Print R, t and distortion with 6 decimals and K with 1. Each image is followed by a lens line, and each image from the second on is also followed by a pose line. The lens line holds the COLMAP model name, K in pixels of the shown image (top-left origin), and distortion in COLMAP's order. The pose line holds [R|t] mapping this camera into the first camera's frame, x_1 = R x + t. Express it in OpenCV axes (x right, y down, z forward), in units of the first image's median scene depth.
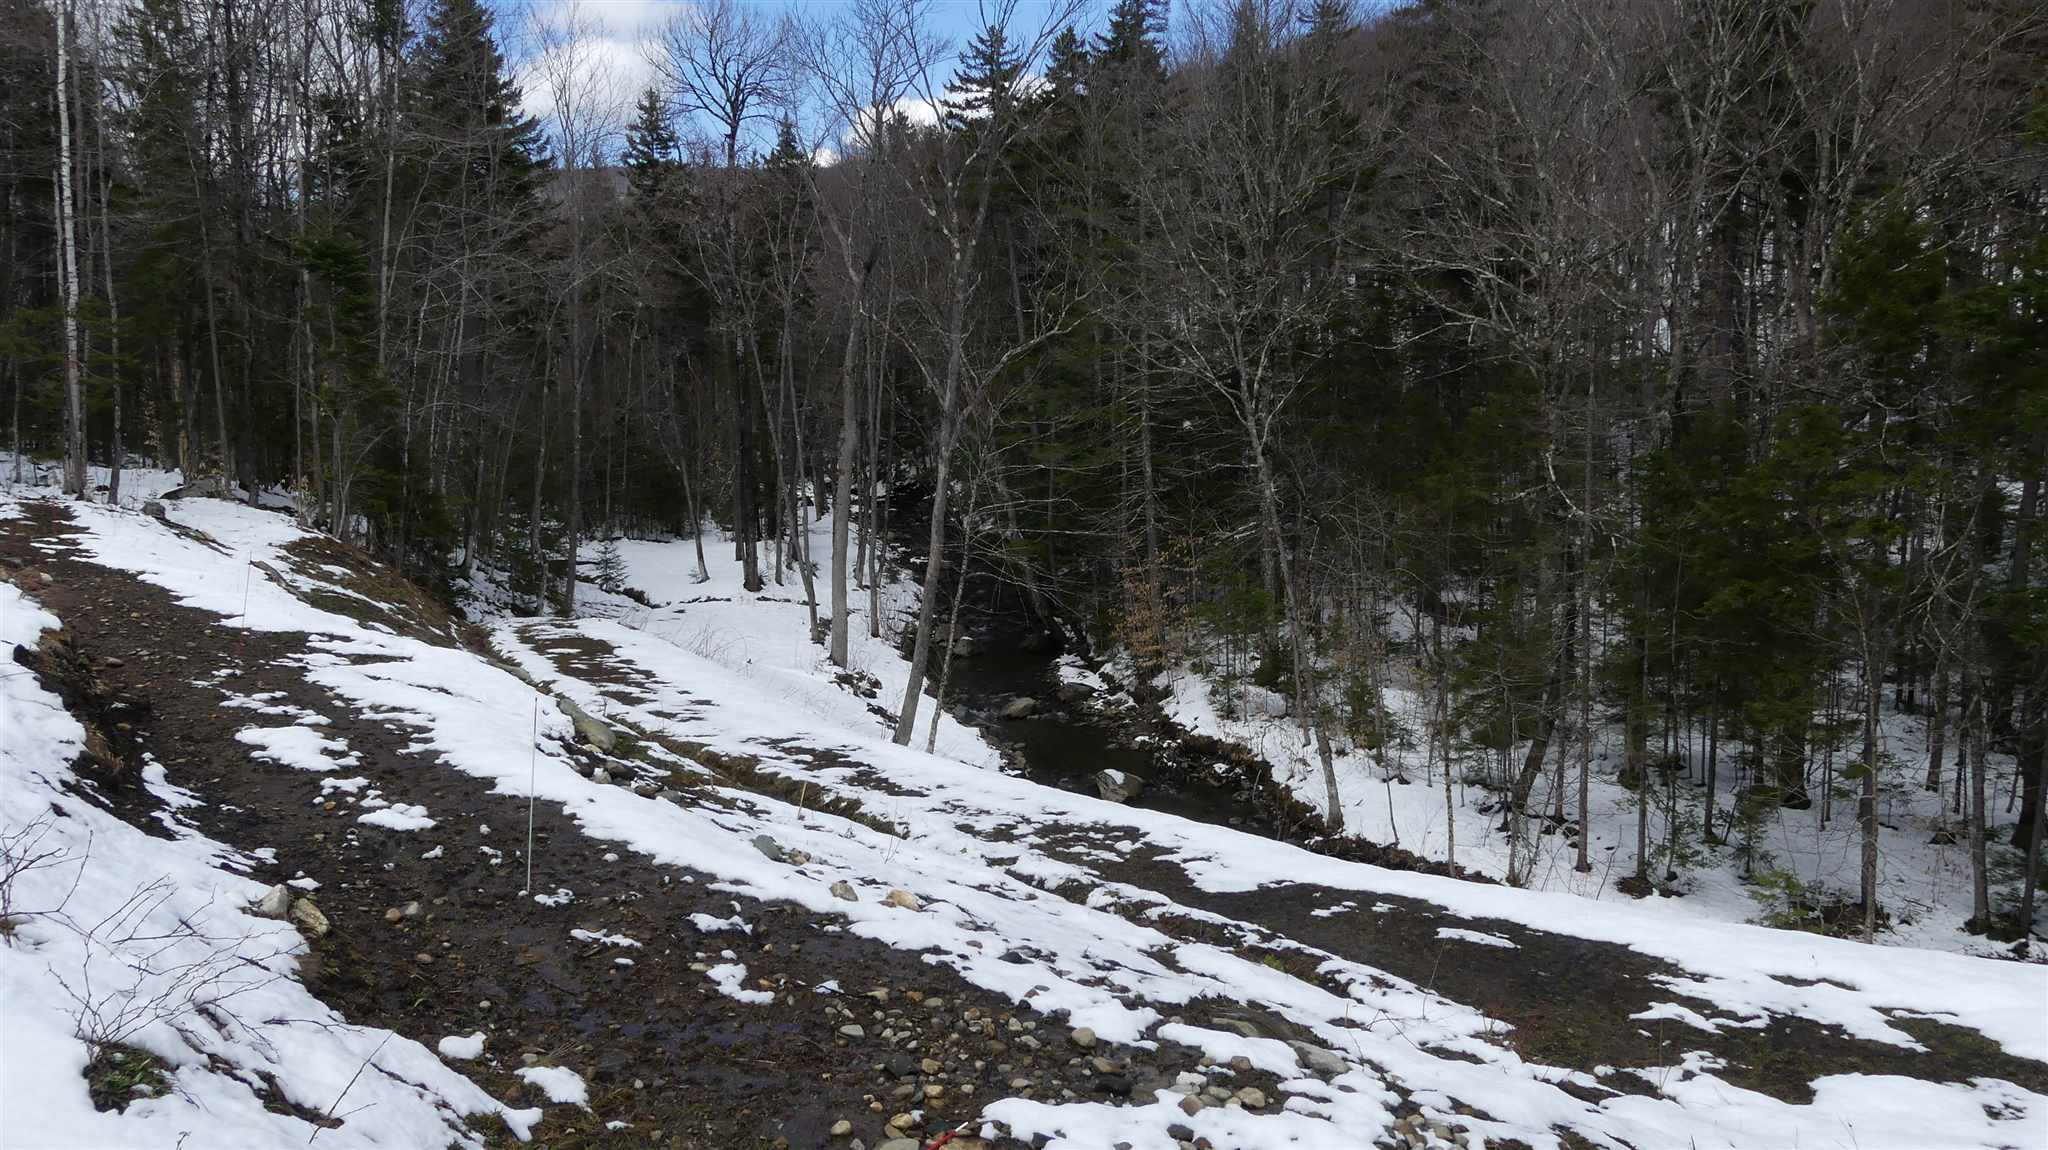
lens RADIAL K [[1609.4, 0, 1037.9], [0, 1609.4, 555.3], [0, 0, 1]] dist [-0.044505, 0.002102]
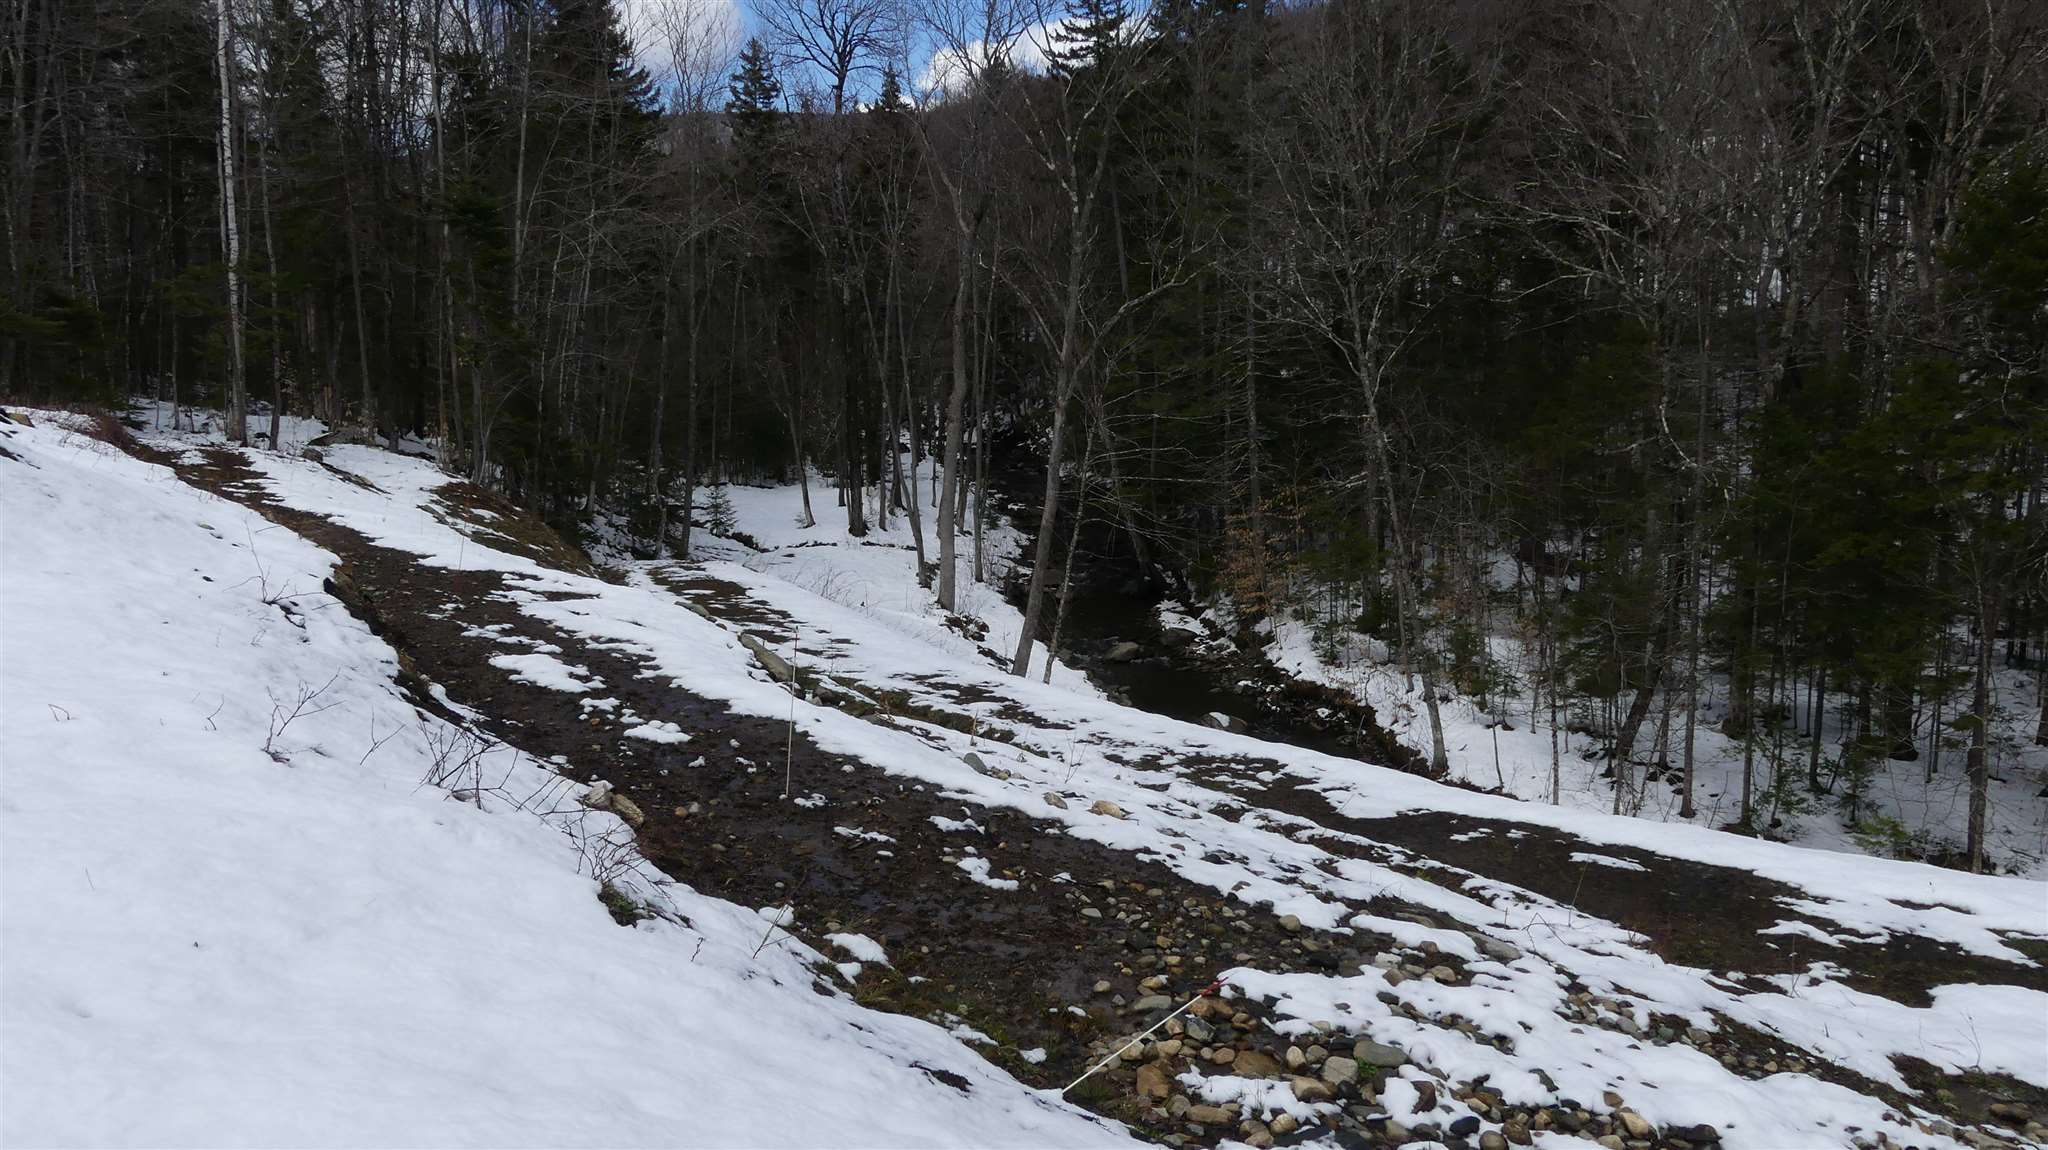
lens RADIAL K [[1609.0, 0, 1024.0], [0, 1609.0, 575.0], [0, 0, 1]] dist [-0.038321, -0.000077]
pose [[0.998189, 0.008291, -0.059585, -0.020447], [-0.005596, 0.998959, 0.045269, -0.000099], [0.059899, -0.044853, 0.997196, -0.032206]]
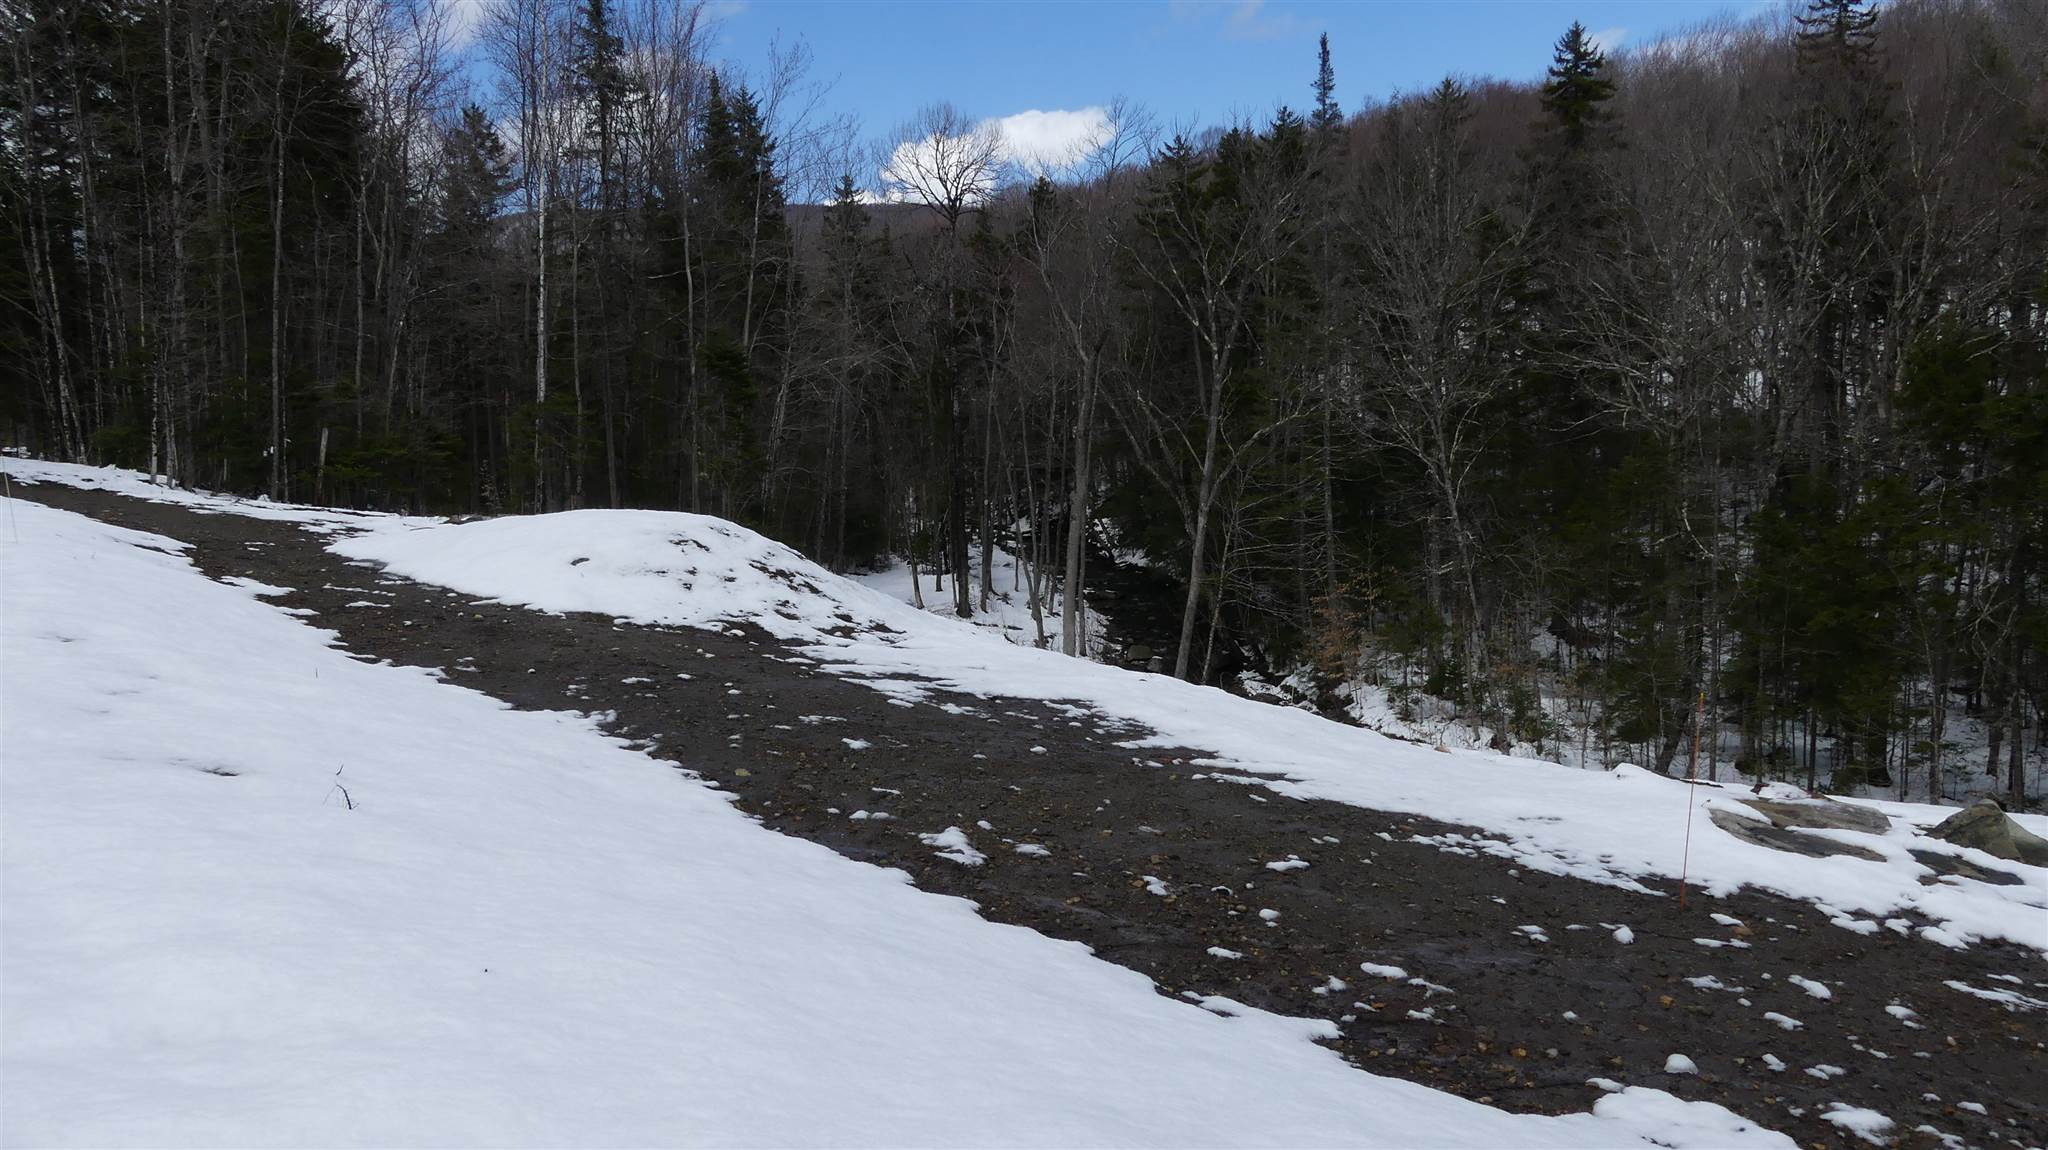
lens RADIAL K [[1617.3, 0, 996.9], [0, 1617.3, 565.9], [0, 0, 1]] dist [-0.049895, -0.001584]
pose [[0.997669, -0.001092, -0.068229, -0.141107], [0.000284, 0.999930, -0.011842, -0.001908], [0.068237, 0.011795, 0.997599, -0.319087]]
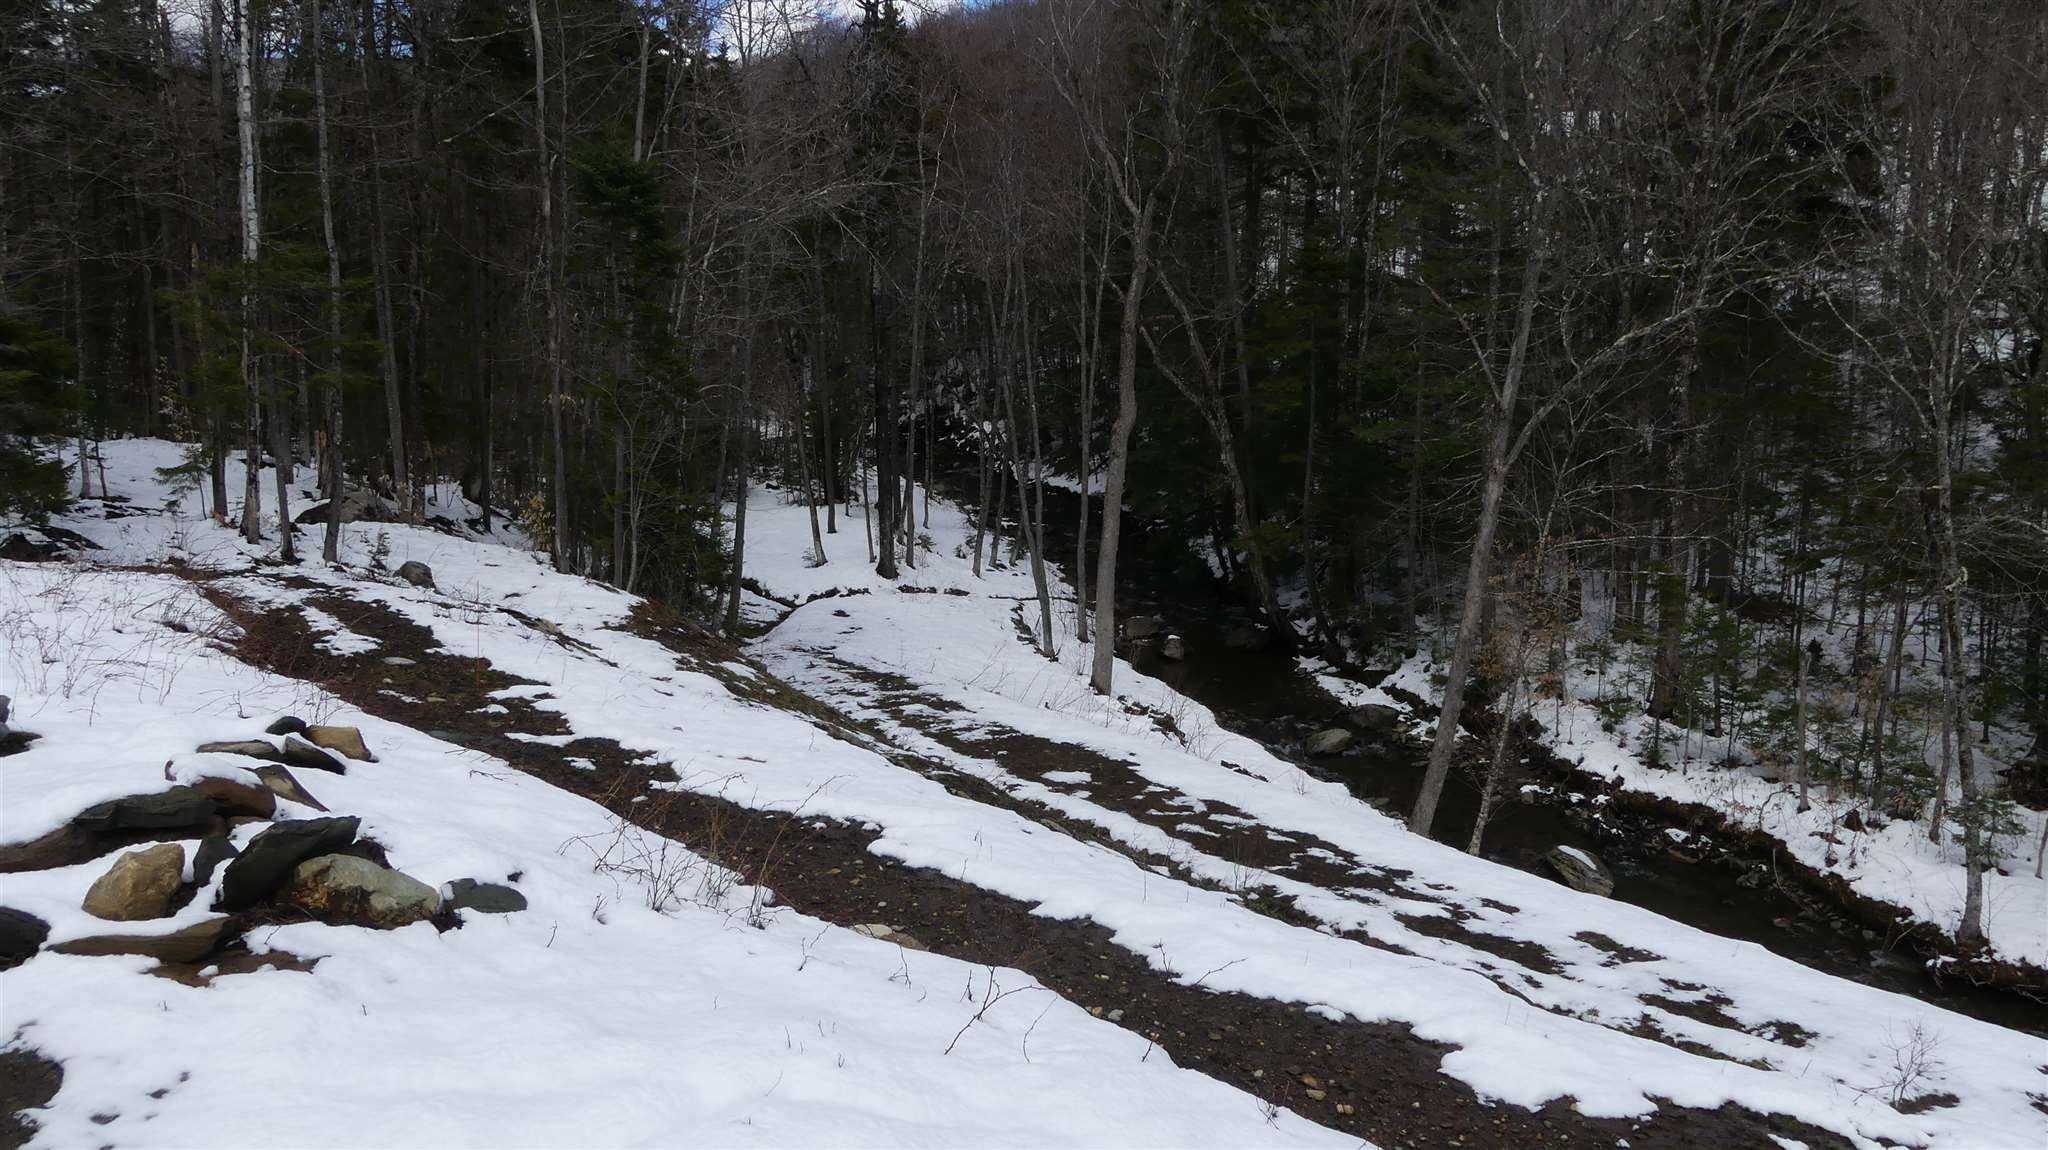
lens RADIAL K [[1609.0, 0, 1024.0], [0, 1609.0, 575.0], [0, 0, 1]] dist [-0.038321, -0.000077]
pose [[0.994673, -0.013165, 0.102240, -0.365430], [0.006098, 0.997589, 0.069125, -0.069329], [-0.102903, -0.068133, 0.992355, 0.304714]]
